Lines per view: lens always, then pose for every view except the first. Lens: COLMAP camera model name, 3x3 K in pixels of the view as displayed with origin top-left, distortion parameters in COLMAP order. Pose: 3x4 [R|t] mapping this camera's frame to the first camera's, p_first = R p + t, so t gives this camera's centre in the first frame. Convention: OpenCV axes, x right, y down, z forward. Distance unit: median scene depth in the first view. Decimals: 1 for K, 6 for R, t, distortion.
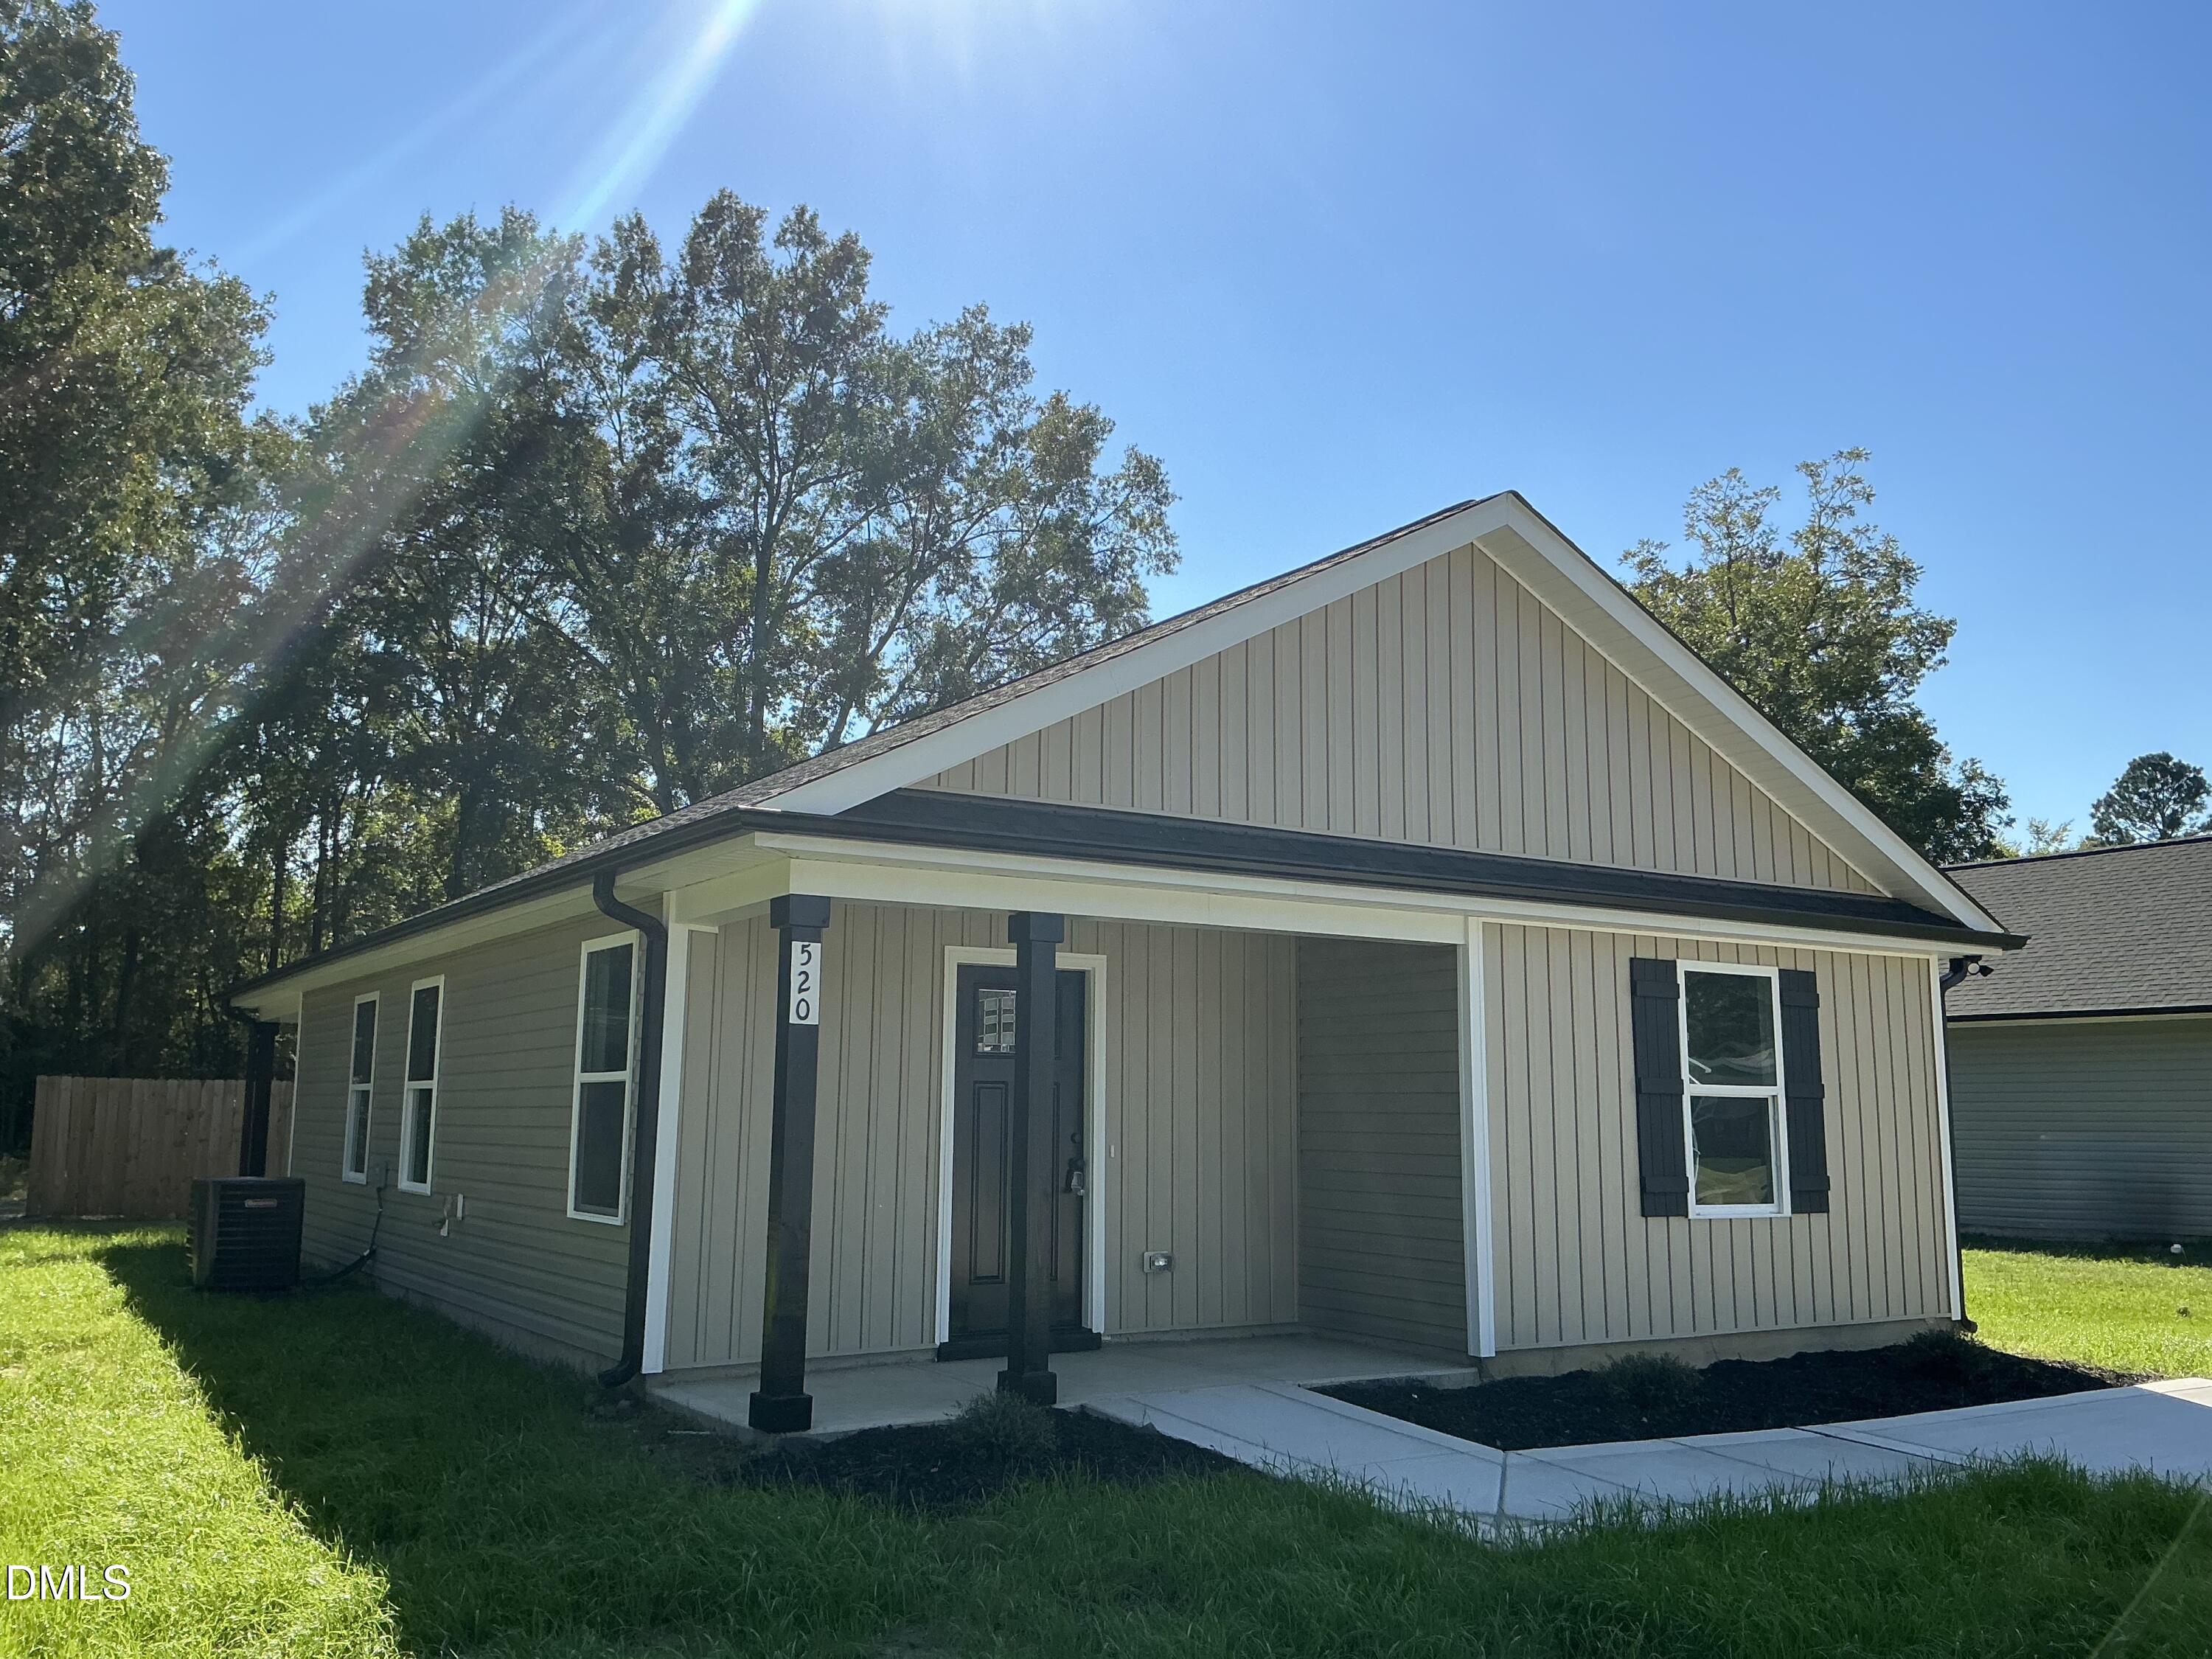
lens RADIAL K [[1841.8, 0, 1106.0], [0, 1841.8, 829.5], [0, 0, 1]] dist [0.165755, -0.337703]
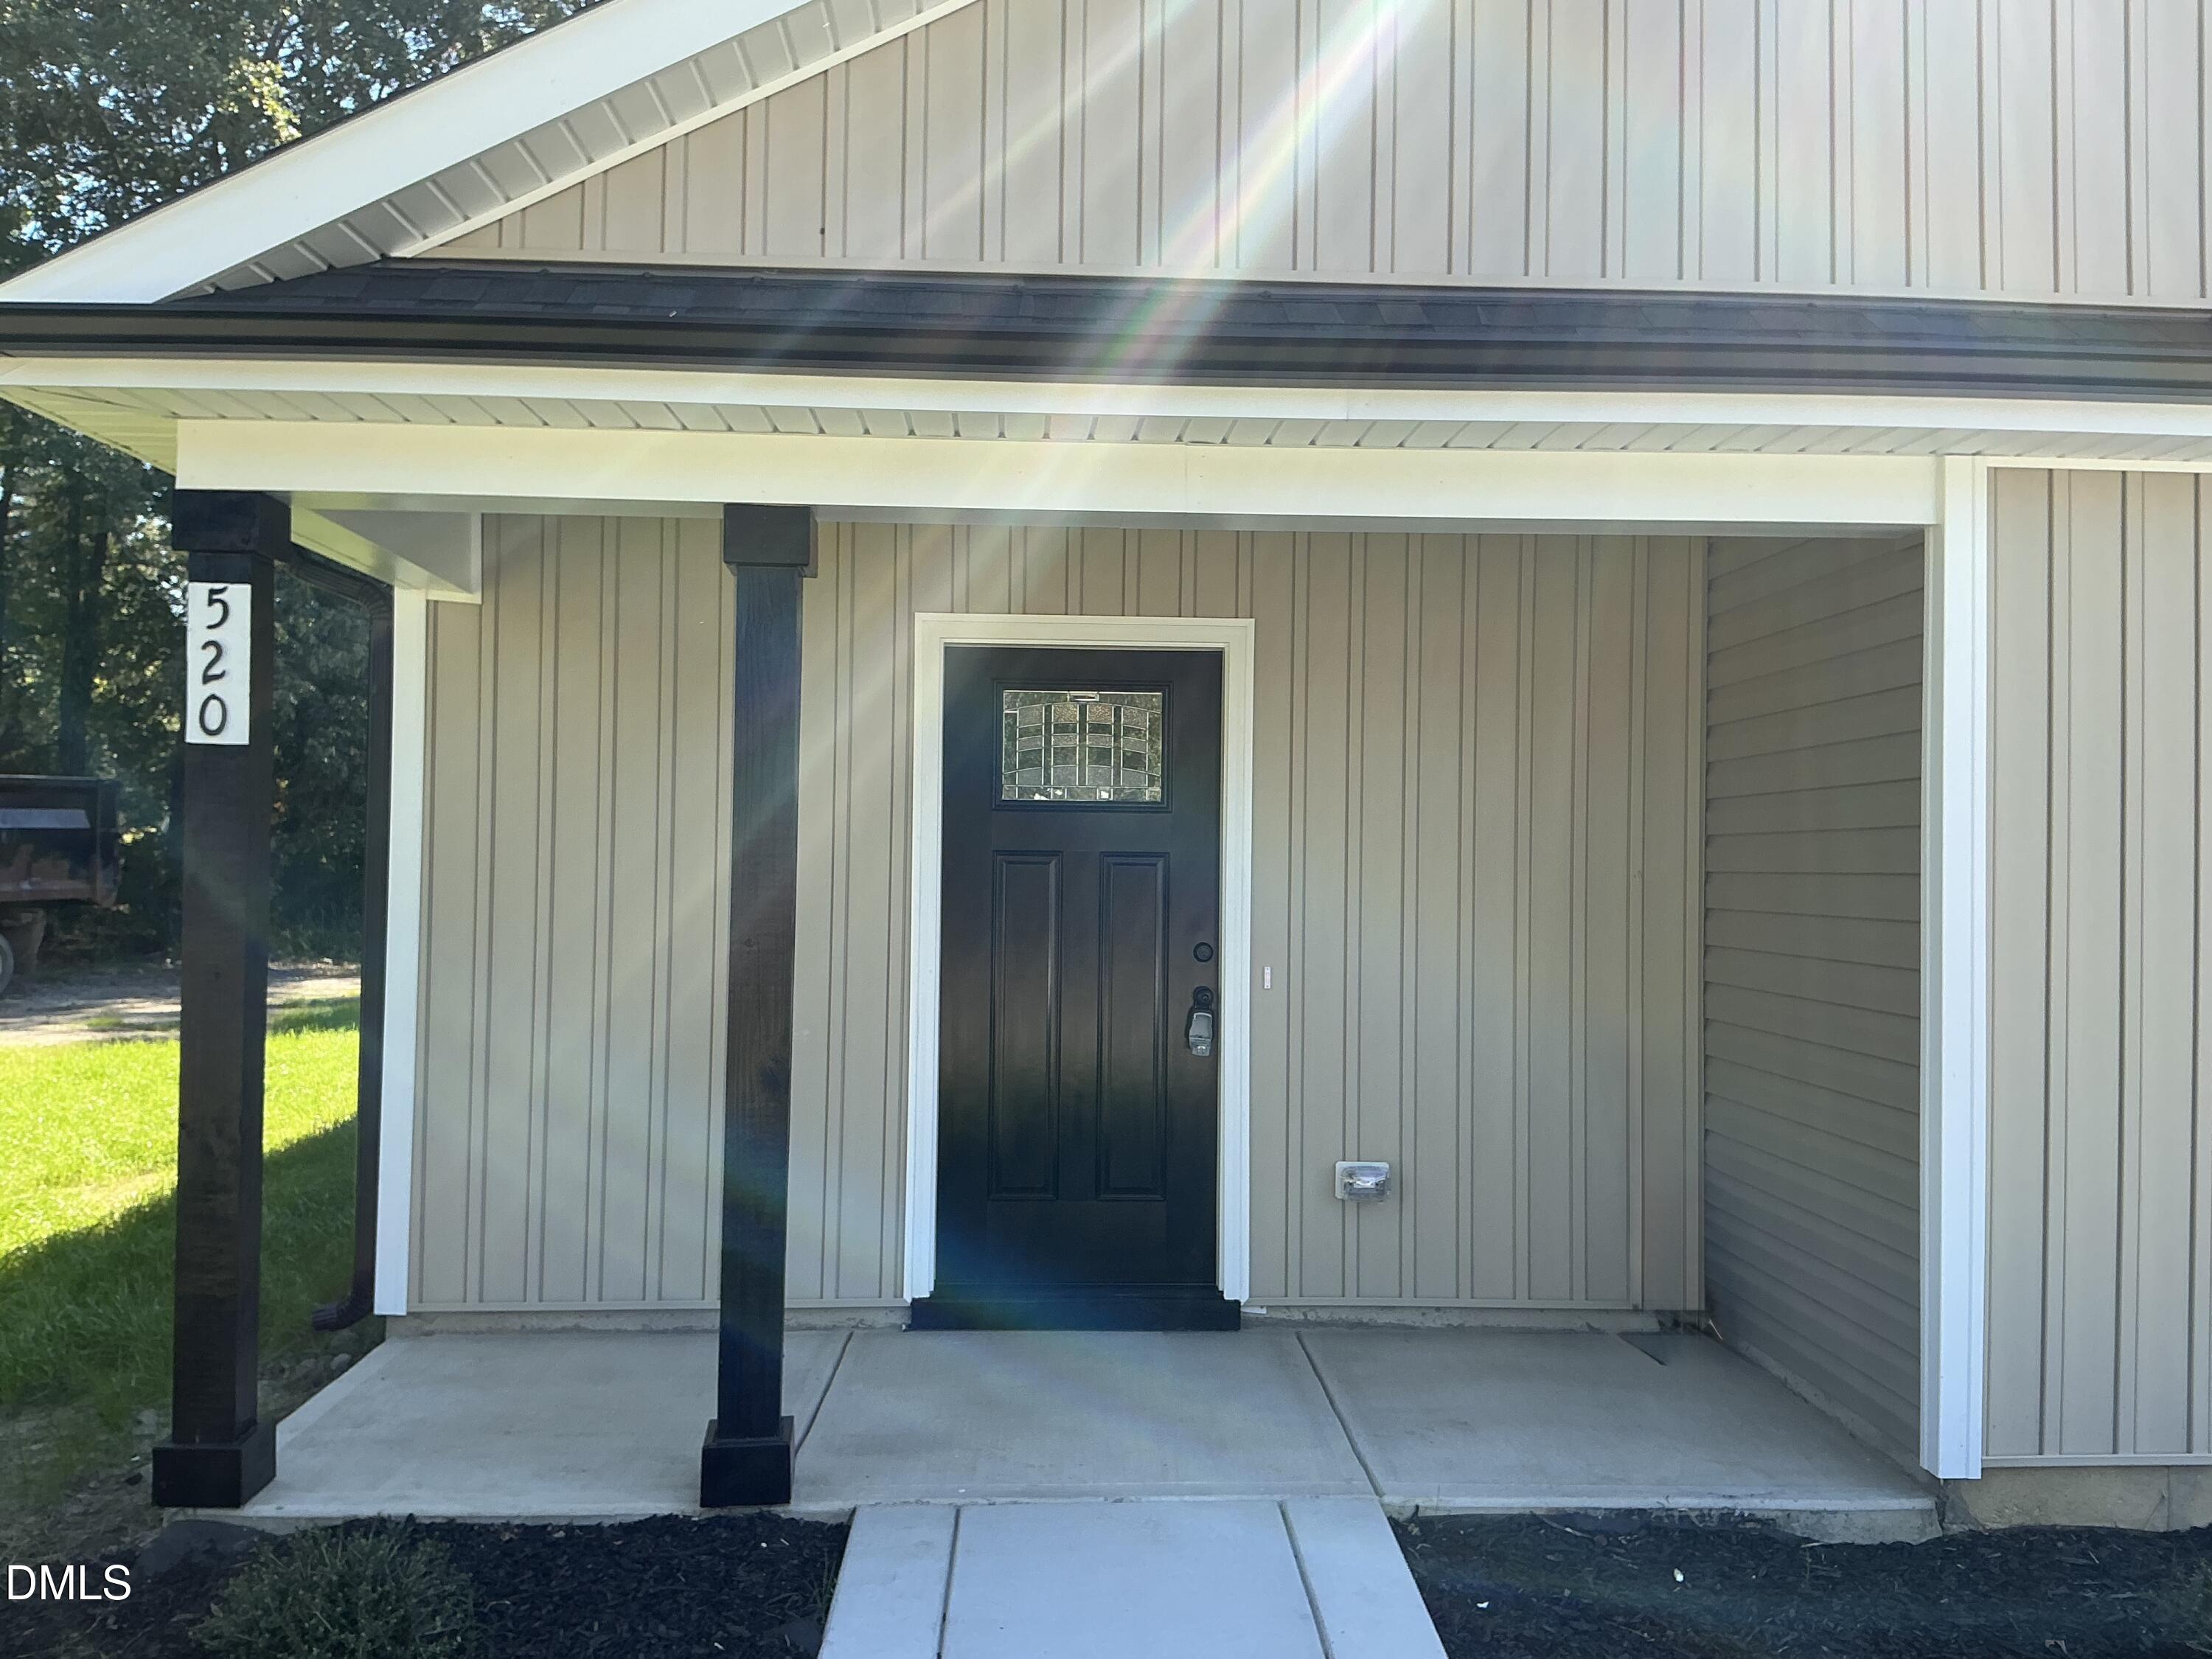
lens RADIAL K [[1841.8, 0, 1106.0], [0, 1841.8, 829.5], [0, 0, 1]] dist [0.165755, -0.337703]
pose [[0.866867, -0.007350, -0.498485, 0.225888], [0.070551, 0.991637, 0.108068, 0.066355], [0.493522, -0.128849, 0.860136, 0.498085]]
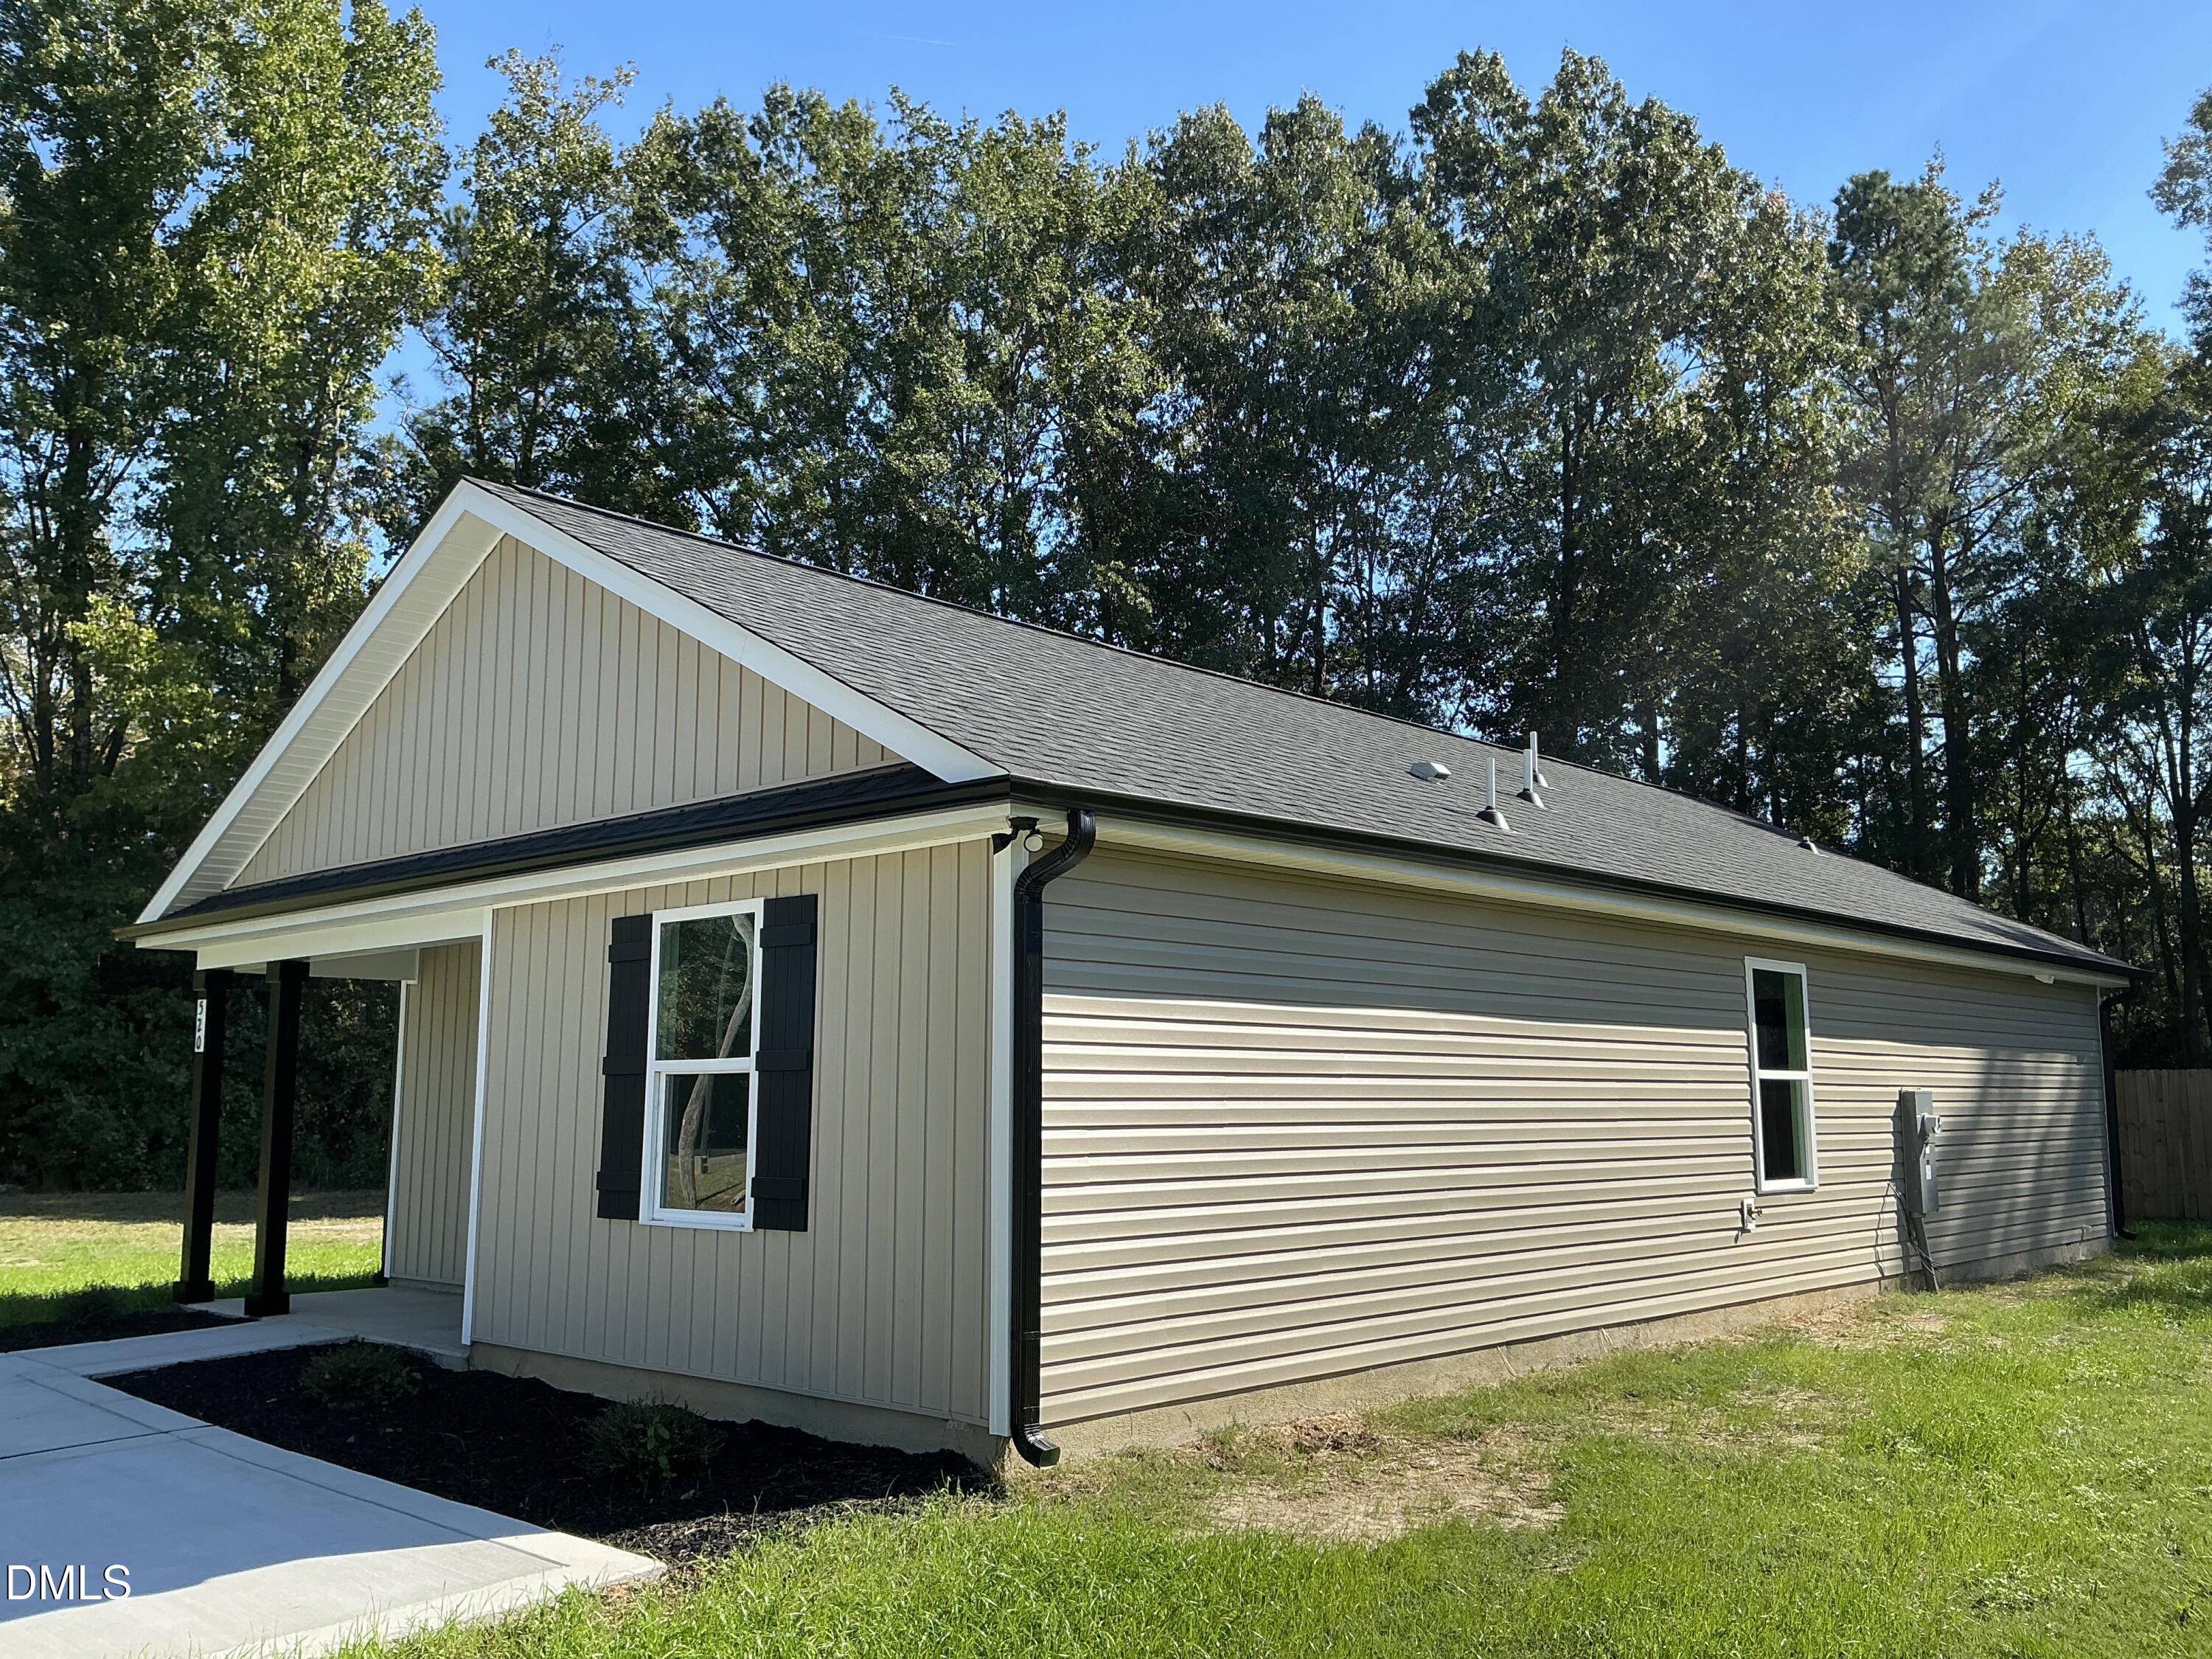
lens RADIAL K [[1841.8, 0, 1106.0], [0, 1841.8, 829.5], [0, 0, 1]] dist [0.165755, -0.337703]
pose [[0.242425, -0.146341, -0.959070, 1.166828], [0.148805, 0.982470, -0.112298, 0.158609], [0.958691, -0.115490, 0.259951, 0.993598]]
